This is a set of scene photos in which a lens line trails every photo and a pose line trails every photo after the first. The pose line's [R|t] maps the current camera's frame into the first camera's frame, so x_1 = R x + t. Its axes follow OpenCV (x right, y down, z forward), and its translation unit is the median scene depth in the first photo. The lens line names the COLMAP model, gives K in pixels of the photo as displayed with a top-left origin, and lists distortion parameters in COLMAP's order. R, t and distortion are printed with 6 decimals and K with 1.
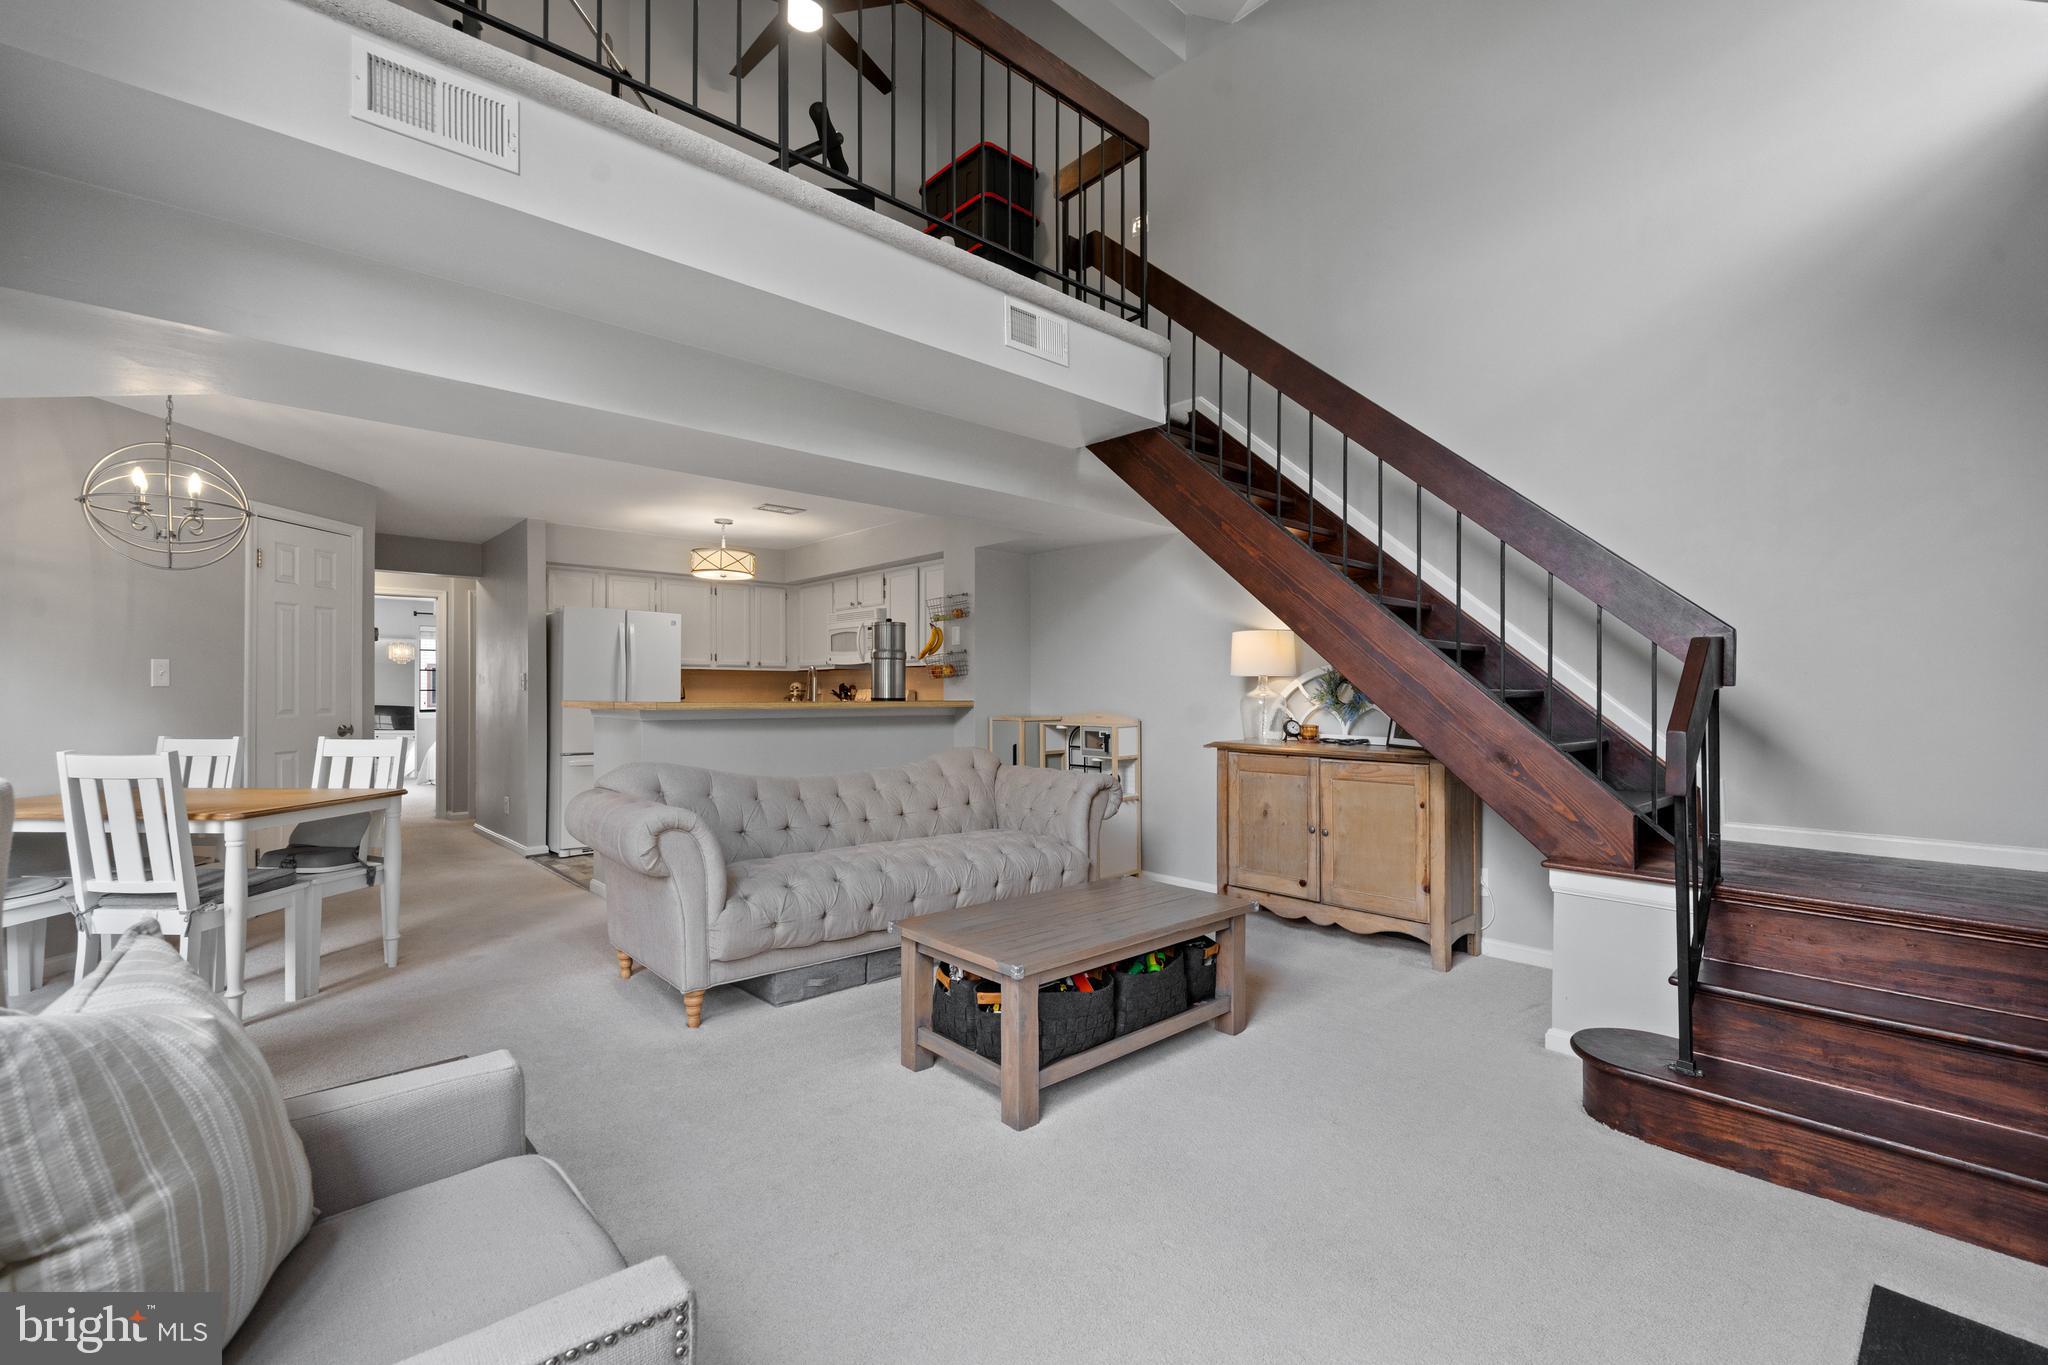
lens RADIAL K [[874.1, 0, 1010.8], [0, 874.1, 682.6], [0, 0, 1]] dist [-0.001123, -0.000024]
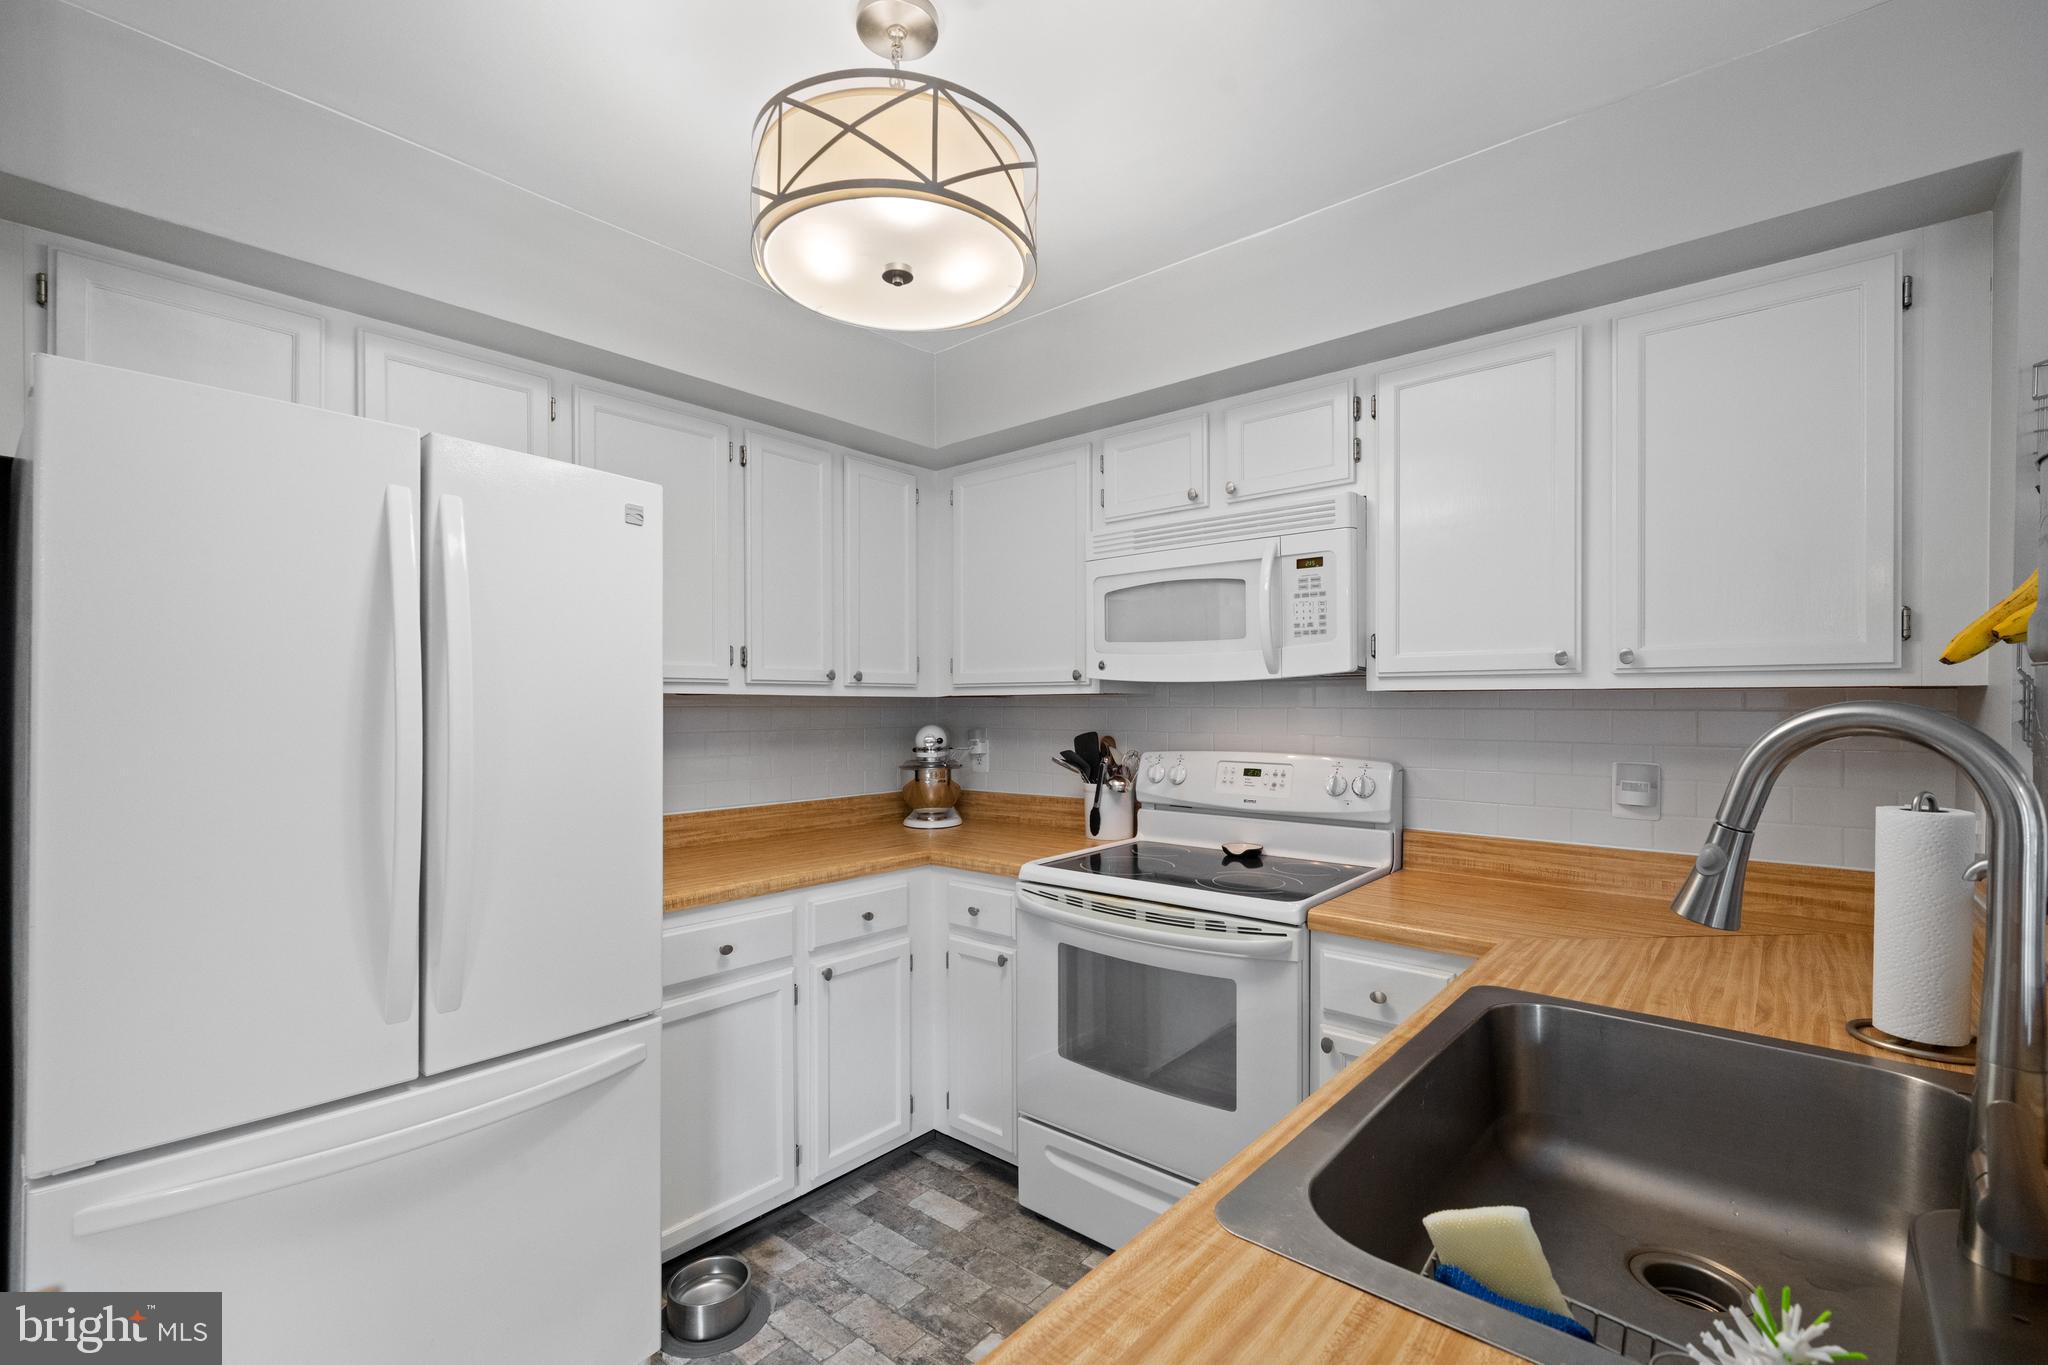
lens RADIAL K [[881.0, 0, 1030.2], [0, 881.0, 703.1], [0, 0, 1]] dist [-0.000463, 0.000139]
pose [[0.990940, 0.001211, 0.134299, -0.299001], [-0.001878, 0.999987, 0.004844, -0.014717], [-0.134292, -0.005053, 0.990929, 0.713481]]
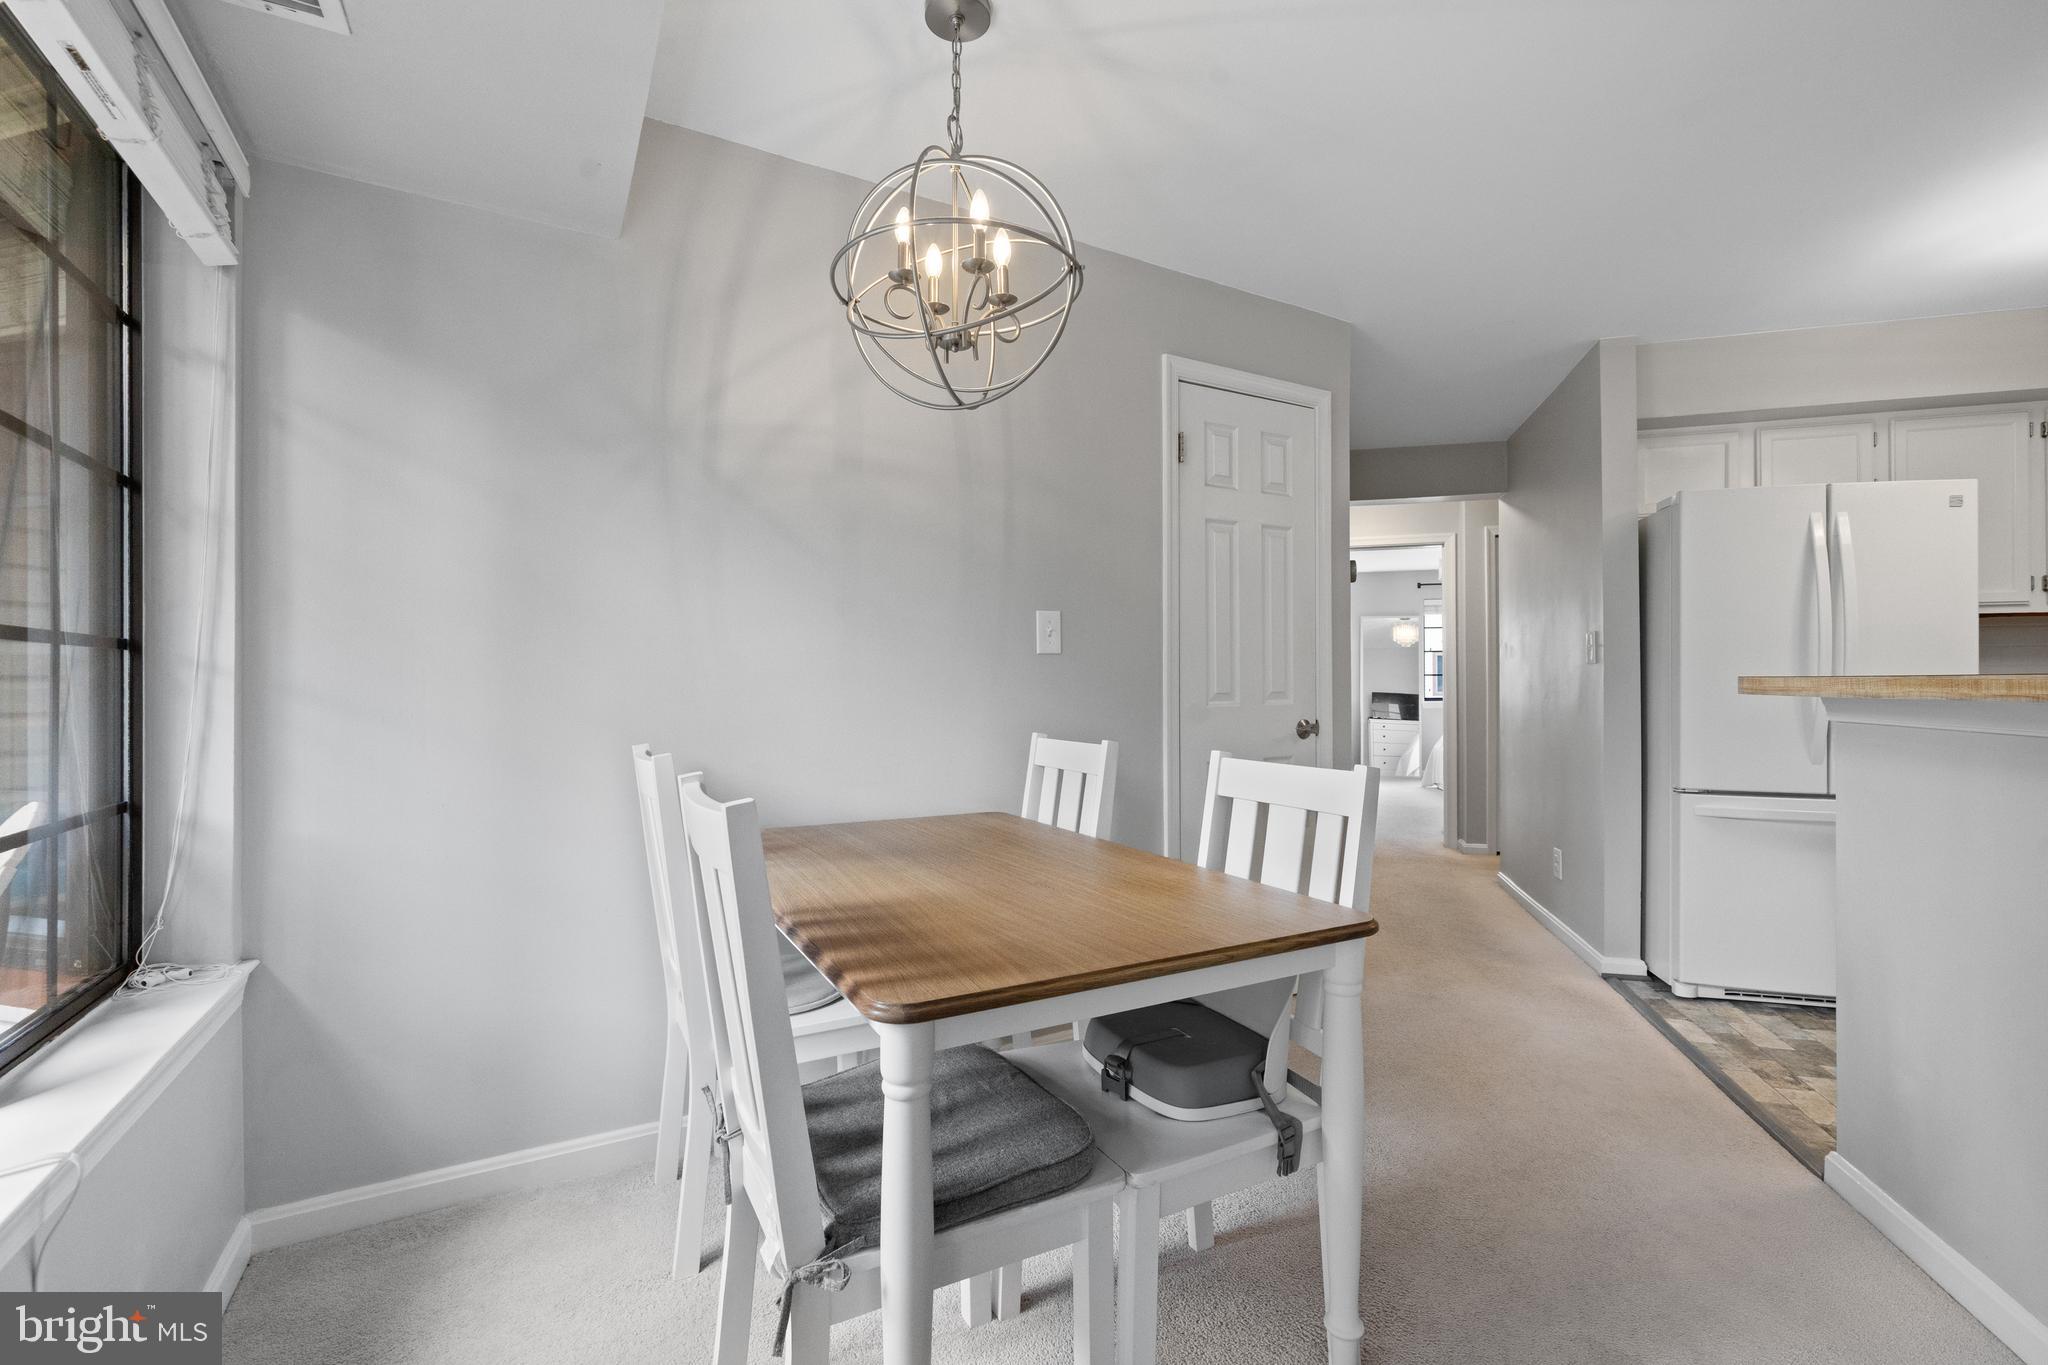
lens RADIAL K [[912.9, 0, 1024.0], [0, 912.9, 682.5], [0, 0, 1]] dist [-0.001721, -0.000282]
pose [[0.530692, -0.000696, -0.847564, -0.244866], [0.010132, 0.999933, 0.005523, 0.012727], [0.847504, -0.011519, 0.530664, 0.369534]]
